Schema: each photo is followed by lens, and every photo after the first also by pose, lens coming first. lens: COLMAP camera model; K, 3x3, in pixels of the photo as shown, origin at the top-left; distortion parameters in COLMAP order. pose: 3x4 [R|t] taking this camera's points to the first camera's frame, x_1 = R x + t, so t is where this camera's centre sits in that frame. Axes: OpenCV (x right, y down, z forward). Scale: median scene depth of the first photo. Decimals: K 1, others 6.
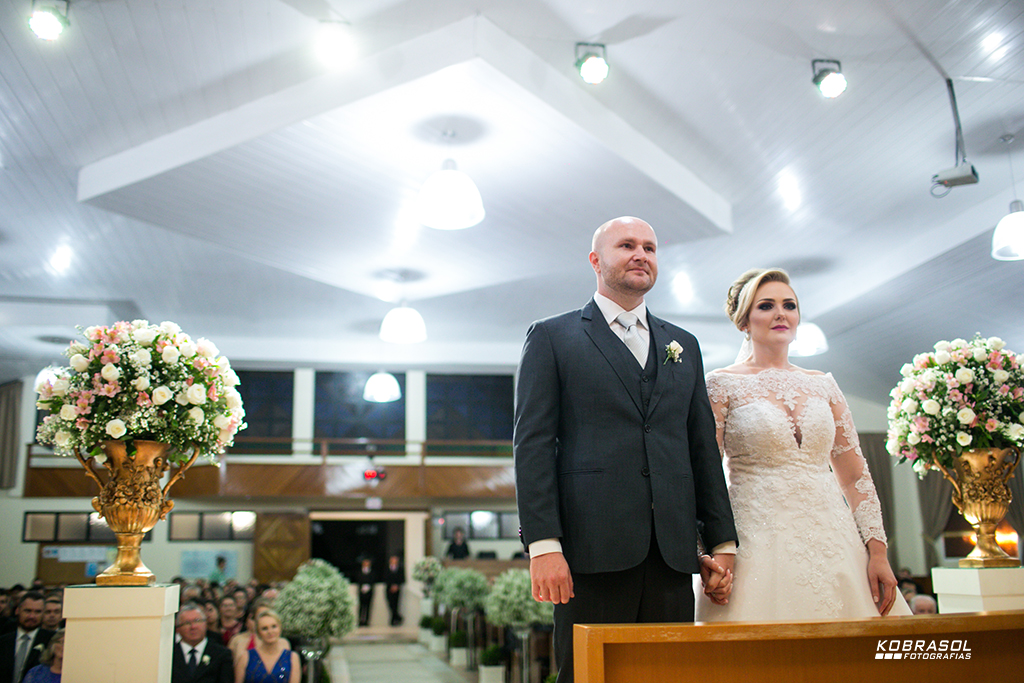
lens RADIAL K [[1013.4, 0, 512.0], [0, 1013.4, 341.5], [0, 0, 1]] dist [-0.139226, 0.182379]
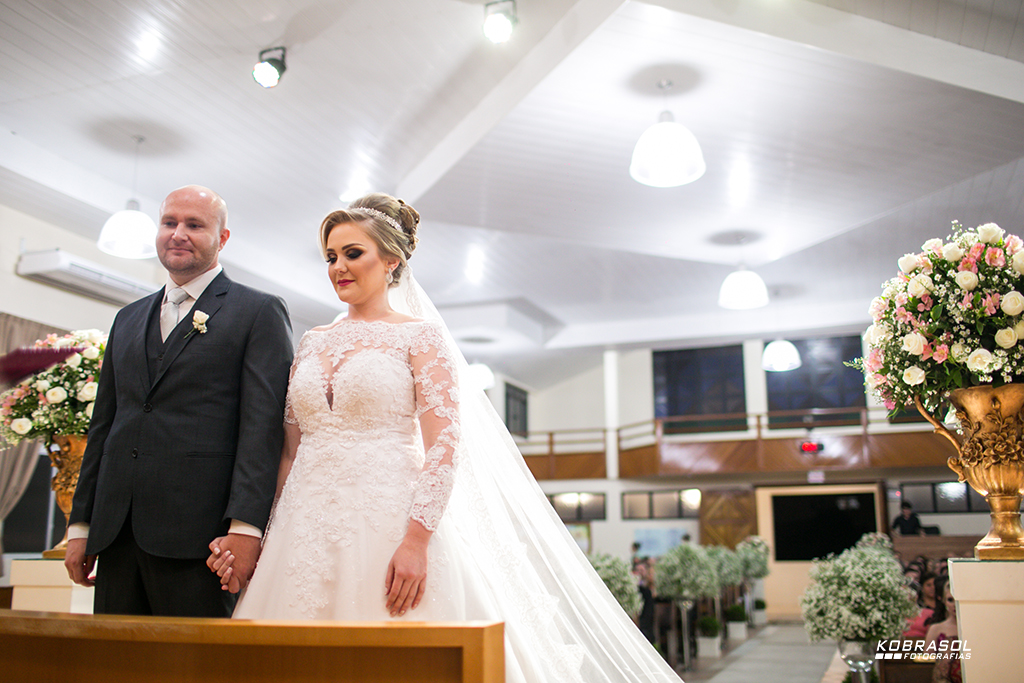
lens RADIAL K [[1006.7, 0, 559.4], [0, 1006.7, 342.0], [0, 0, 1]] dist [-0.009935, -0.006655]
pose [[0.857343, -0.093688, -0.506148, 0.327791], [0.105855, 0.994370, -0.004754, 0.027591], [0.503744, -0.049503, 0.862434, 0.141154]]
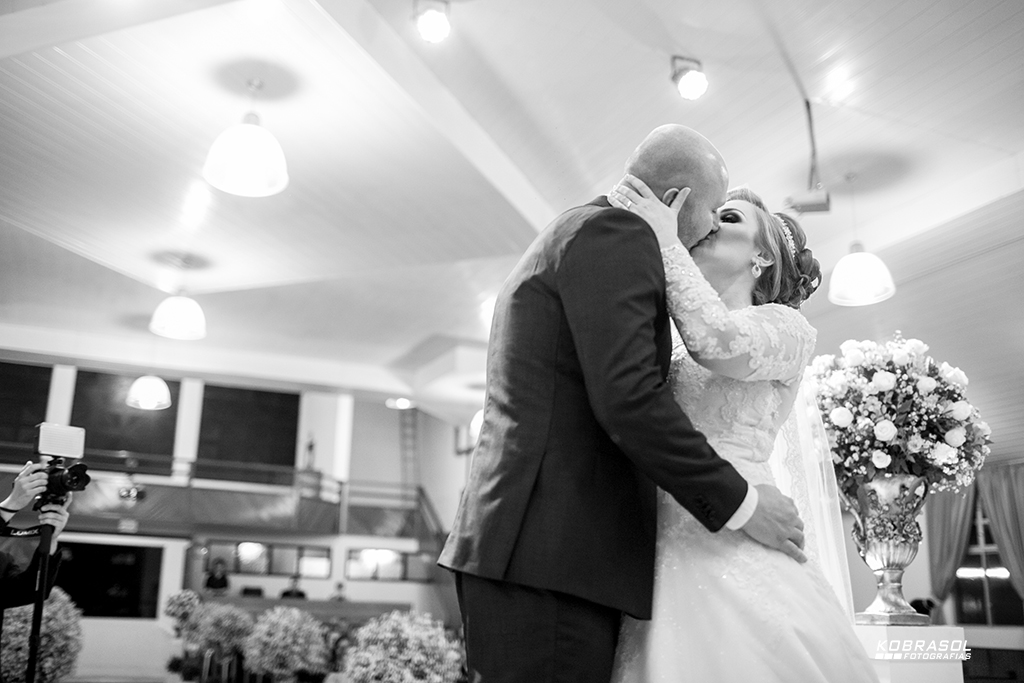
lens RADIAL K [[1013.4, 0, 512.0], [0, 1013.4, 341.5], [0, 0, 1]] dist [-0.139226, 0.182379]
pose [[0.974869, 0.095474, 0.201285, 0.000562], [-0.086015, 0.994761, -0.055246, 0.040332], [-0.205505, 0.036544, 0.977974, 0.153210]]
